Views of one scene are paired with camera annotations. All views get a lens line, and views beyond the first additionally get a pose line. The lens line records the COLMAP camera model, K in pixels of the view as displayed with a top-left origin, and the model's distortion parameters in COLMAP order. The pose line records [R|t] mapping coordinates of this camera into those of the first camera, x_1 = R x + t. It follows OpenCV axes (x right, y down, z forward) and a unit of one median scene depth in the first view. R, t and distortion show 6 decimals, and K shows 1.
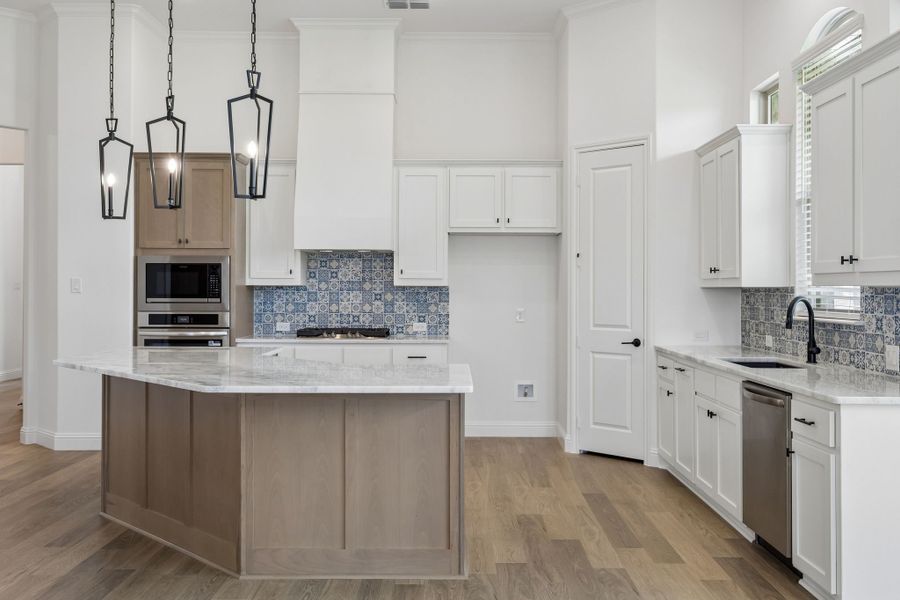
lens RADIAL K [[876.4, 0, 450.0], [0, 876.4, 300.0], [0, 0, 1]] dist [0.004236, 0.002202]
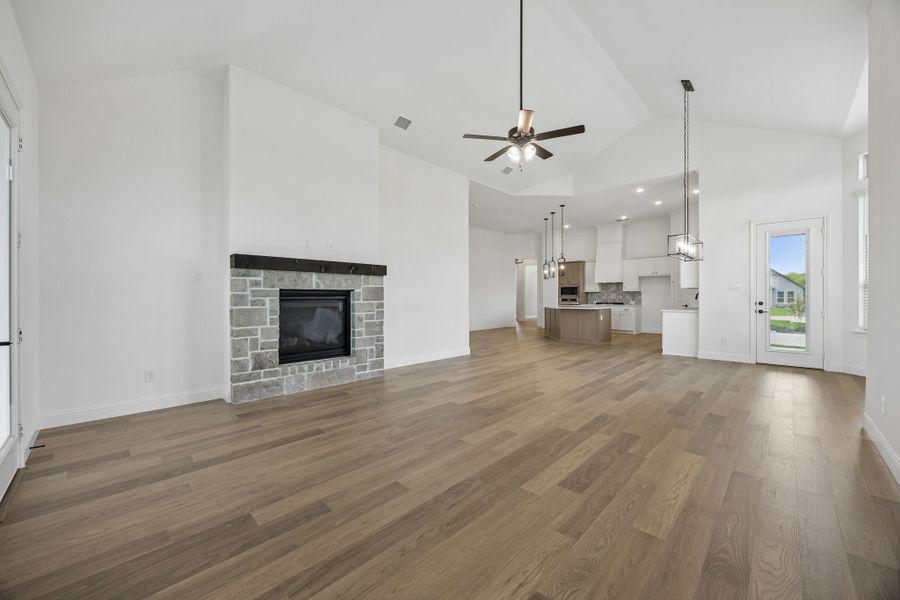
lens RADIAL K [[344.8, 0, 454.7], [0, 344.8, 295.1], [0, 0, 1]] dist [-0.000169, 0.000043]
pose [[0.724626, -0.011441, -0.689048, 0.426253], [-0.002285, 0.999817, -0.019004, 0.029421], [0.689139, 0.015345, 0.724467, -0.578801]]
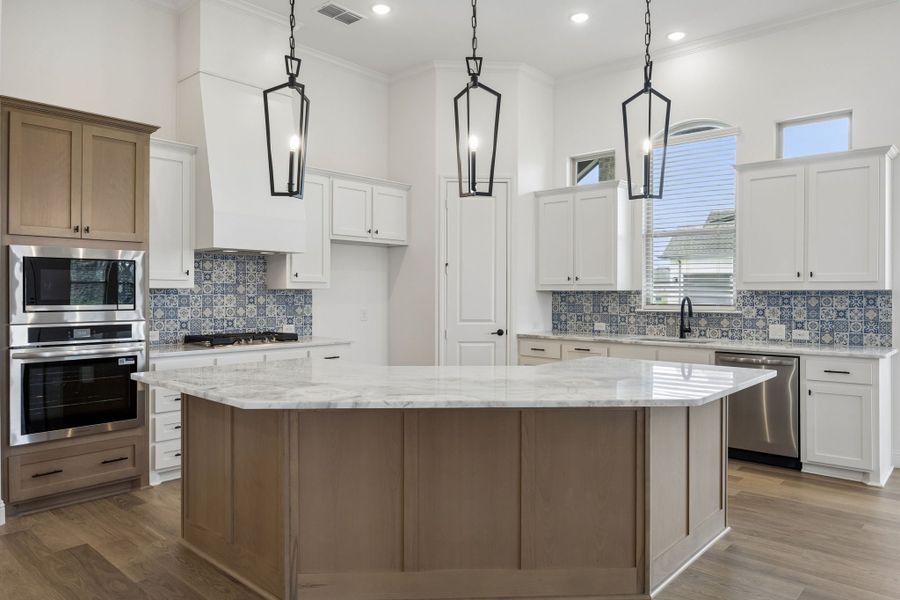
lens RADIAL K [[603.9, 0, 450.0], [0, 603.9, 300.0], [0, 0, 1]] dist [-0.006161, -0.000778]
pose [[0.666353, -0.011711, 0.745545, -0.436942], [0.010903, 0.999923, 0.005962, -0.005343], [-0.745557, 0.004156, 0.666429, 0.385884]]
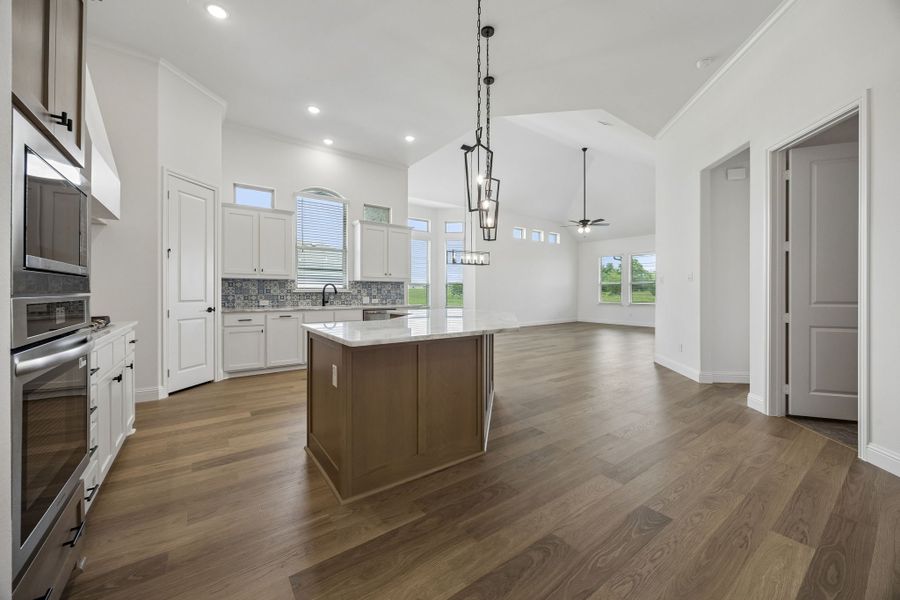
lens RADIAL K [[344.8, 0, 454.7], [0, 344.8, 295.1], [0, 0, 1]] dist [-0.000169, 0.000043]
pose [[-0.596589, -0.011102, 0.802470, -0.490701], [0.007598, 0.999781, 0.019481, 0.010266], [-0.802511, 0.017719, -0.596374, 0.867266]]
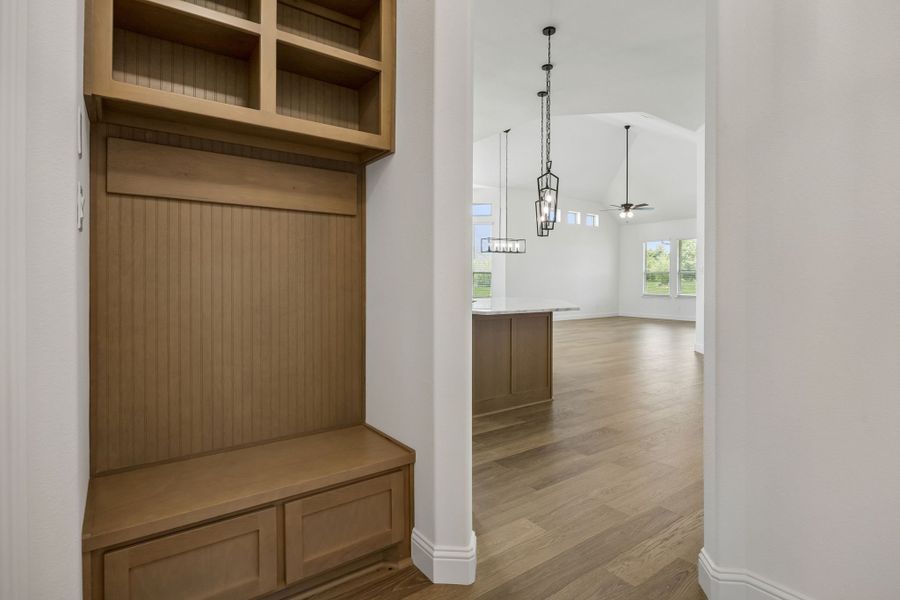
lens RADIAL K [[462.8, 0, 451.0], [0, 462.8, 286.2], [0, 0, 1]] dist [0.000510, 0.000099]
pose [[-0.593622, -0.012993, 0.804639, -0.639092], [0.006295, 0.999764, 0.020788, 0.006280], [-0.804720, 0.017406, -0.593400, 1.096389]]
